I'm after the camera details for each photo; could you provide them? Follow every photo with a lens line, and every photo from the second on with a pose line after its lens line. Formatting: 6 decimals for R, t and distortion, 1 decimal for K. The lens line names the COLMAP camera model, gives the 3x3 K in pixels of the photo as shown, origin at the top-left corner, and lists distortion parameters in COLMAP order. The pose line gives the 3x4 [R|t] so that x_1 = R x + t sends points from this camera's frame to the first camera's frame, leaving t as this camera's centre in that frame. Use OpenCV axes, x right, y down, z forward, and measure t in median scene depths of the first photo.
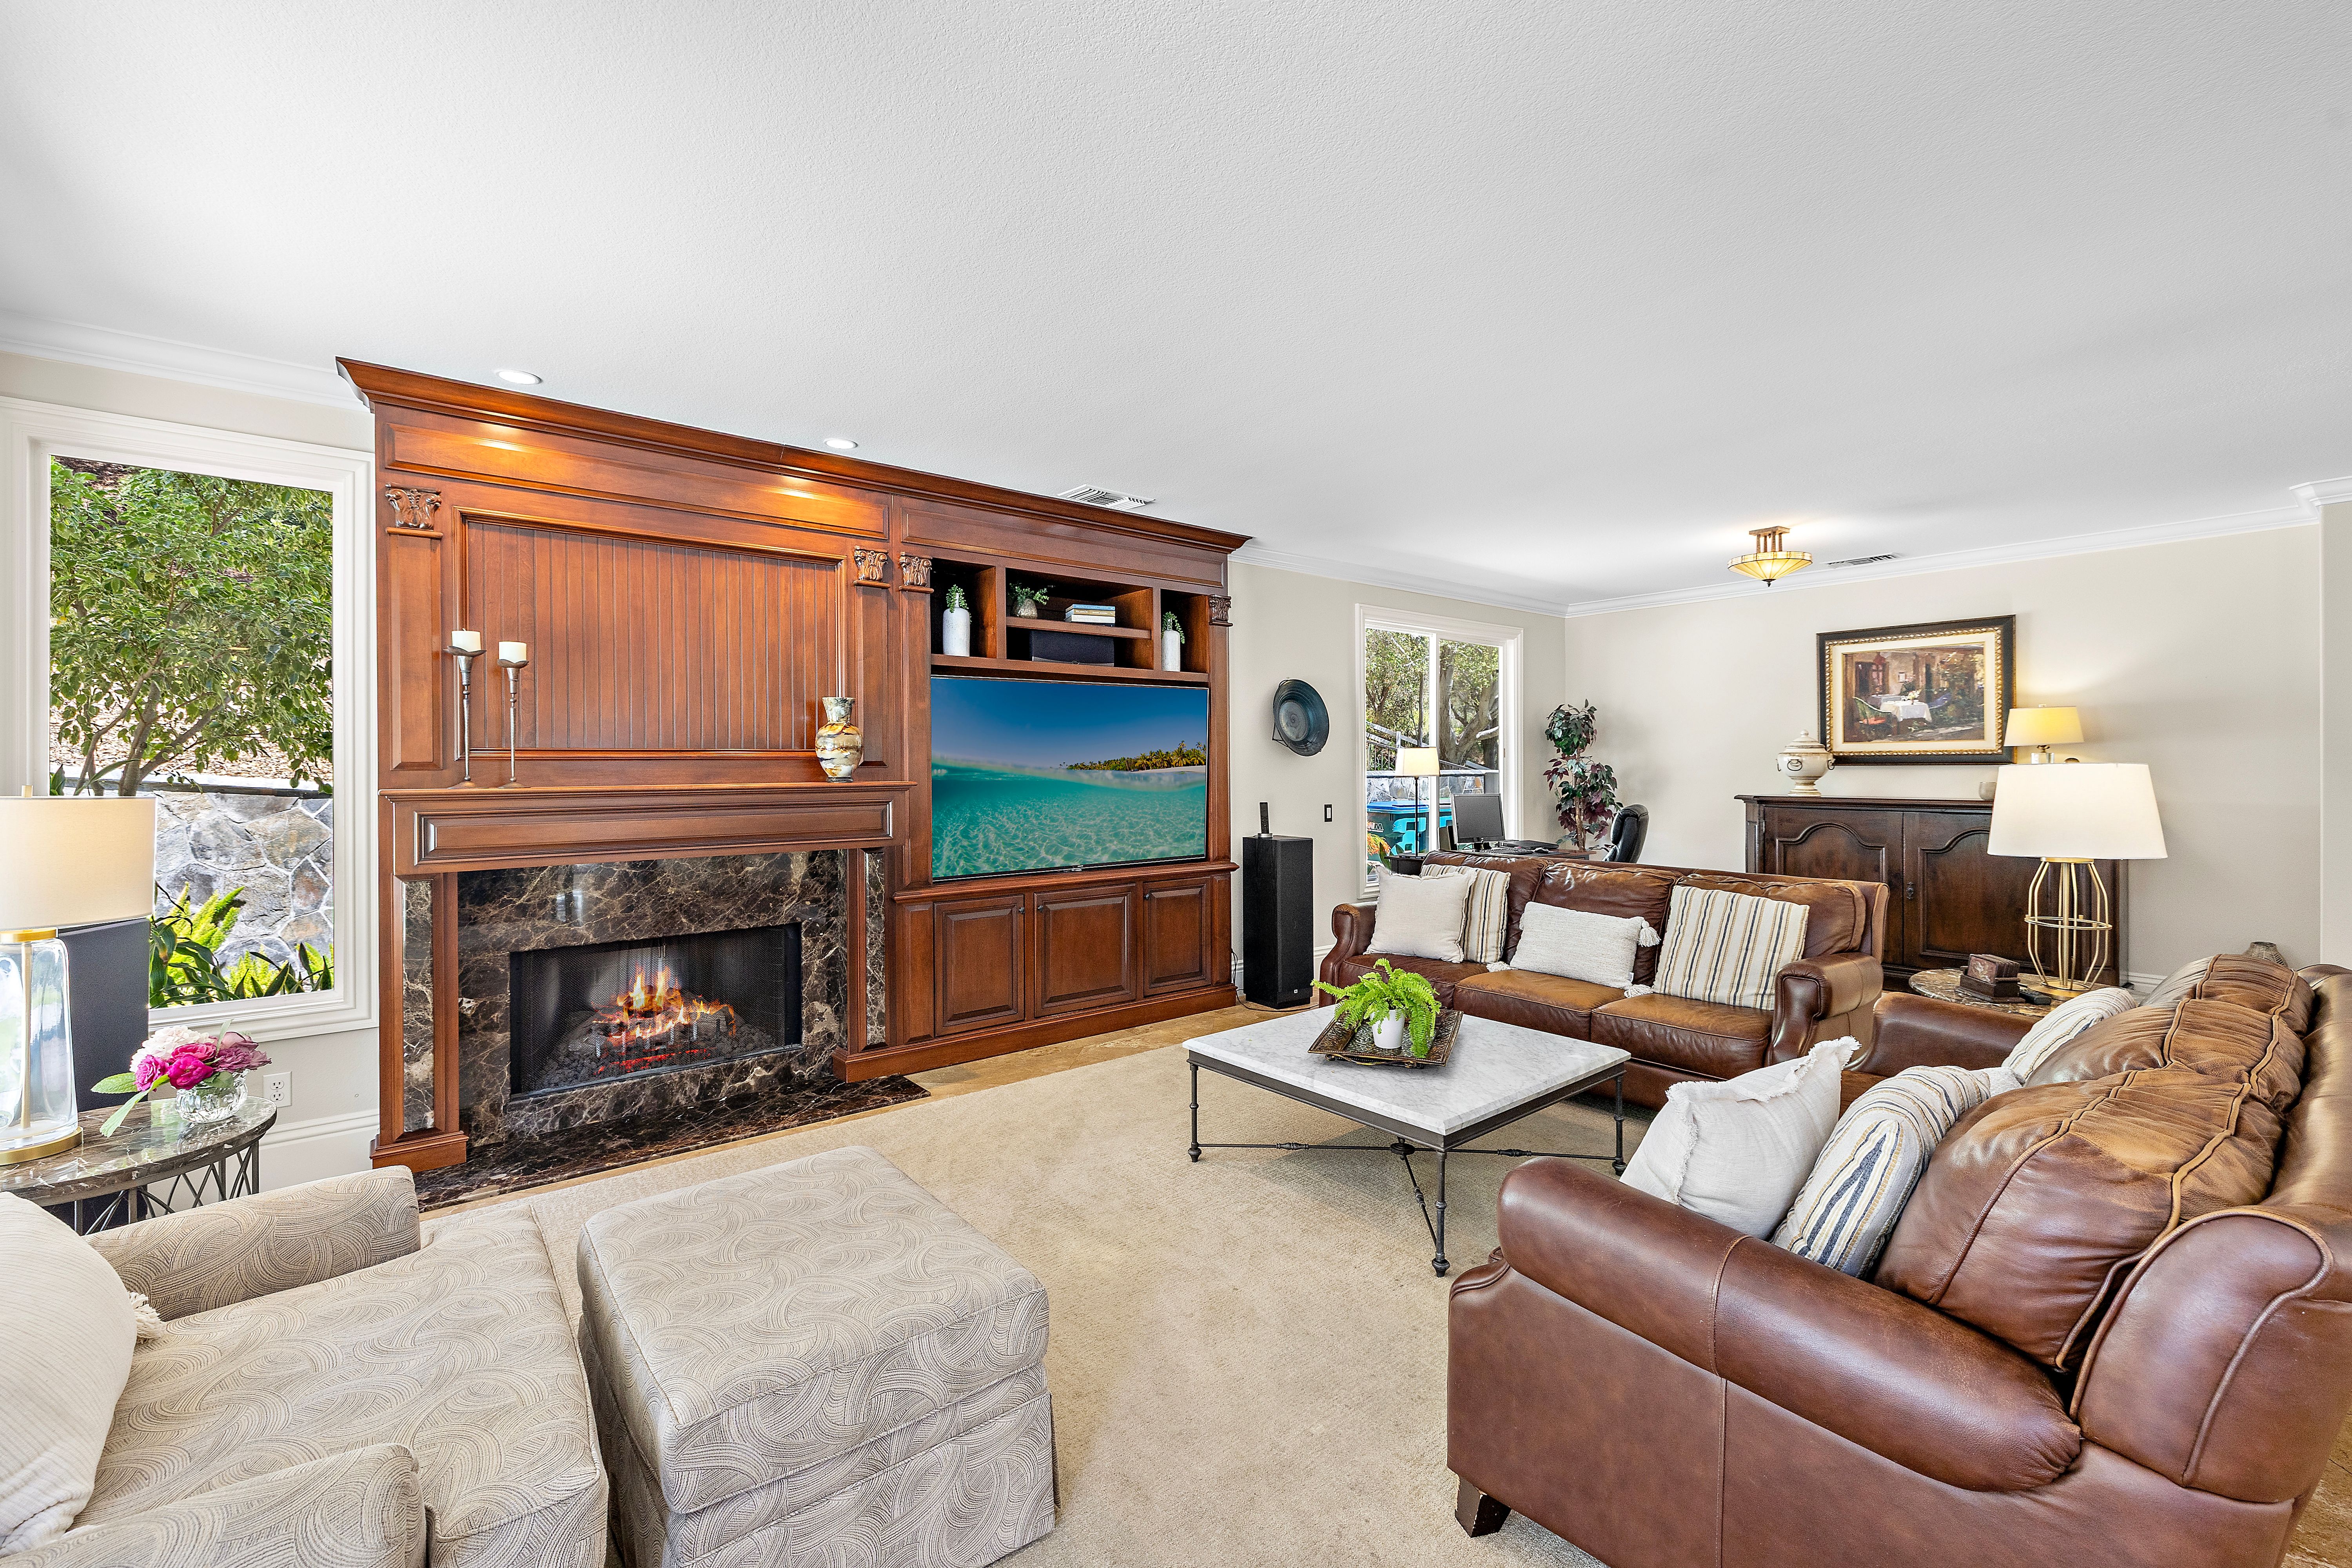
lens RADIAL K [[999.8, 0, 1167.5], [0, 999.8, 771.0], [0, 0, 1]] dist [0.006086, 0.000065]
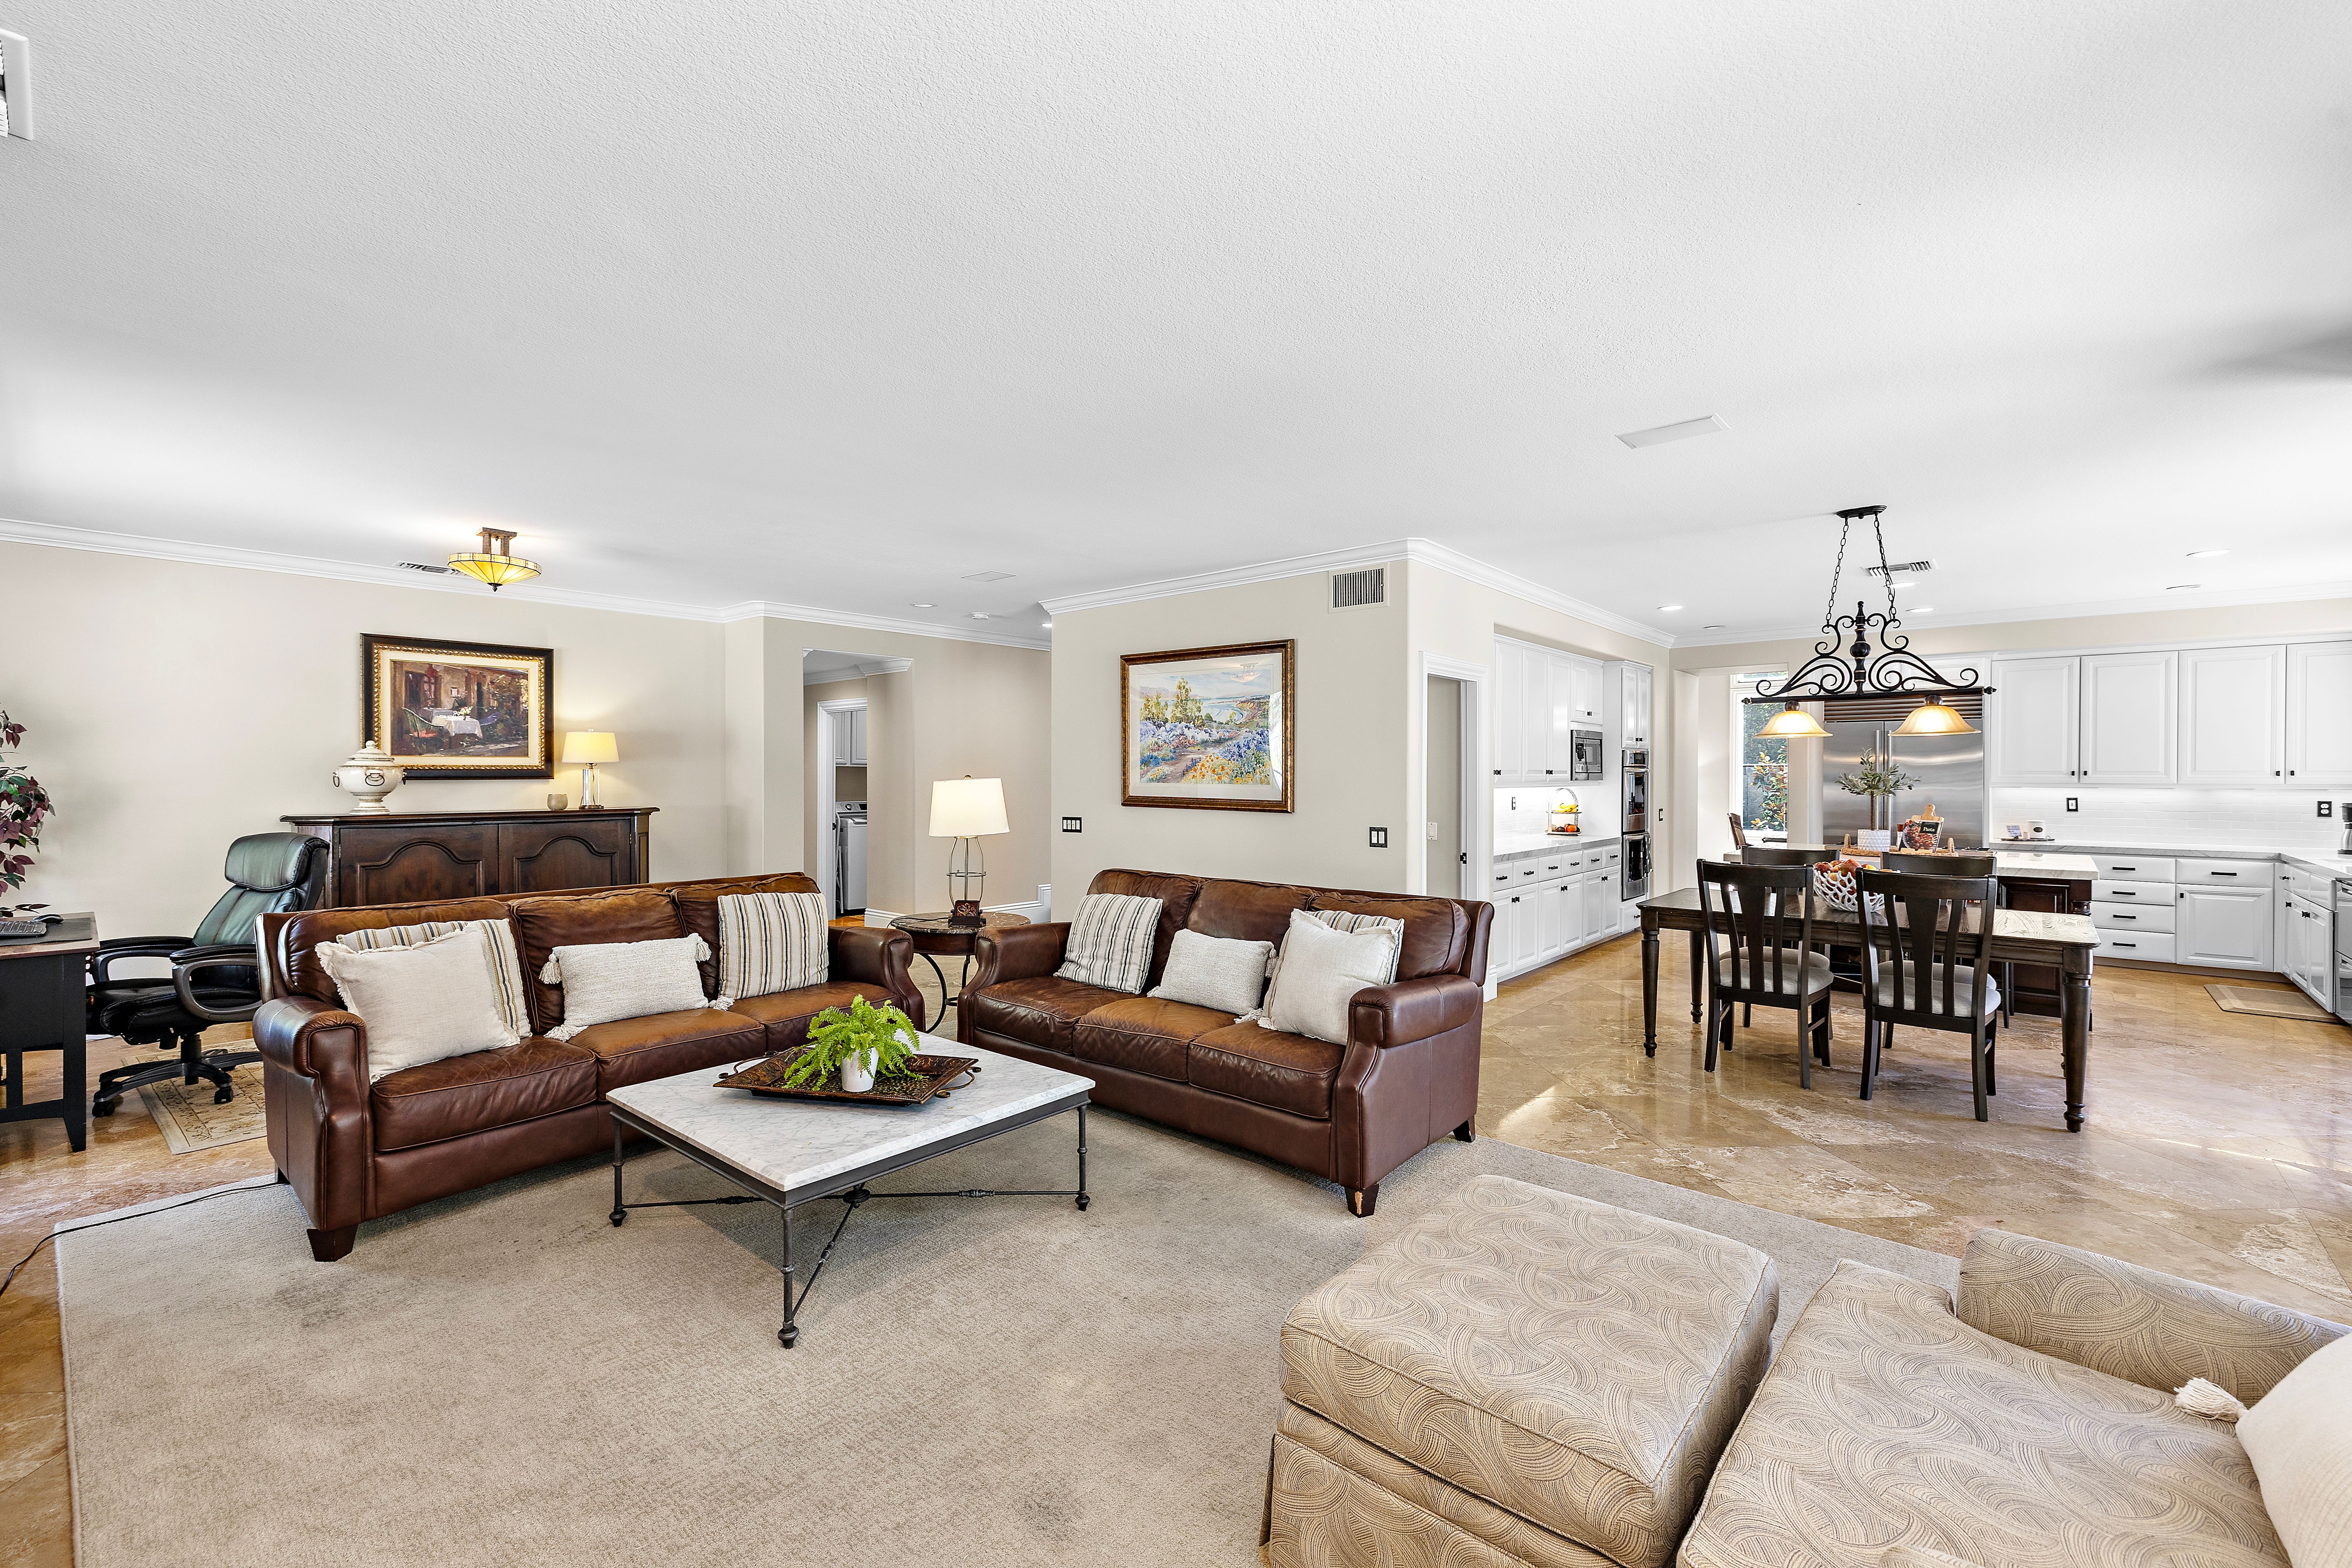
lens RADIAL K [[999.8, 0, 1169.1], [0, 999.8, 784.4], [0, 0, 1]] dist [0.006086, 0.000065]
pose [[-0.169200, -0.006717, 0.985559, -0.395332], [0.007262, 0.999941, 0.008062, -0.003956], [-0.985555, 0.008521, -0.169142, 0.477927]]
